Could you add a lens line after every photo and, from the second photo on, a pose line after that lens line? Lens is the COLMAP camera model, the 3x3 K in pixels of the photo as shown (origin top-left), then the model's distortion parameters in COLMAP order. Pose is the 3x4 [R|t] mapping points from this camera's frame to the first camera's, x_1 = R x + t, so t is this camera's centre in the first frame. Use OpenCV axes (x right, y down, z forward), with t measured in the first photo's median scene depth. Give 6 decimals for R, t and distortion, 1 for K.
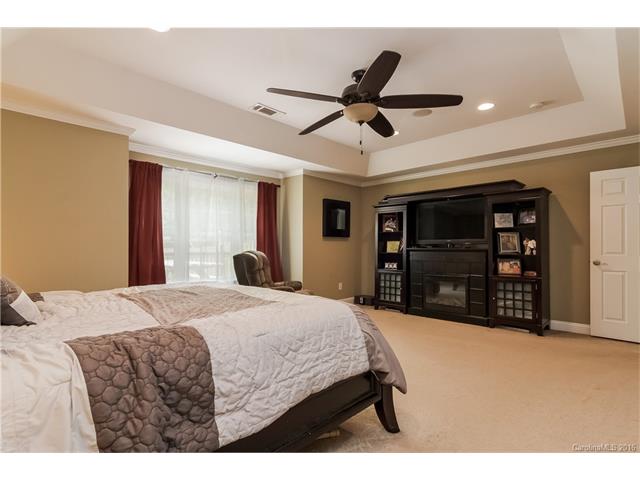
lens RADIAL K [[329.5, 0, 320.0], [0, 329.5, 240.0], [0, 0, 1]] dist [0.000761, 0.000964]
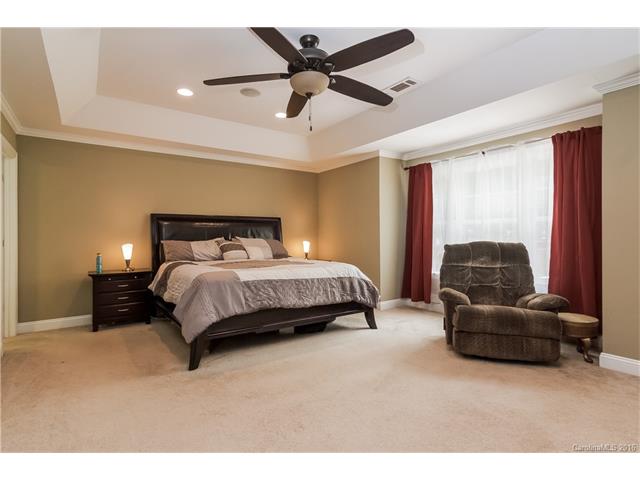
lens RADIAL K [[329.5, 0, 320.0], [0, 329.5, 240.0], [0, 0, 1]] dist [0.000761, 0.000964]
pose [[-0.190908, 0.013044, -0.981521, 0.721836], [0.015034, 0.999833, 0.010364, 0.025904], [0.981493, -0.012778, -0.191073, 0.838262]]
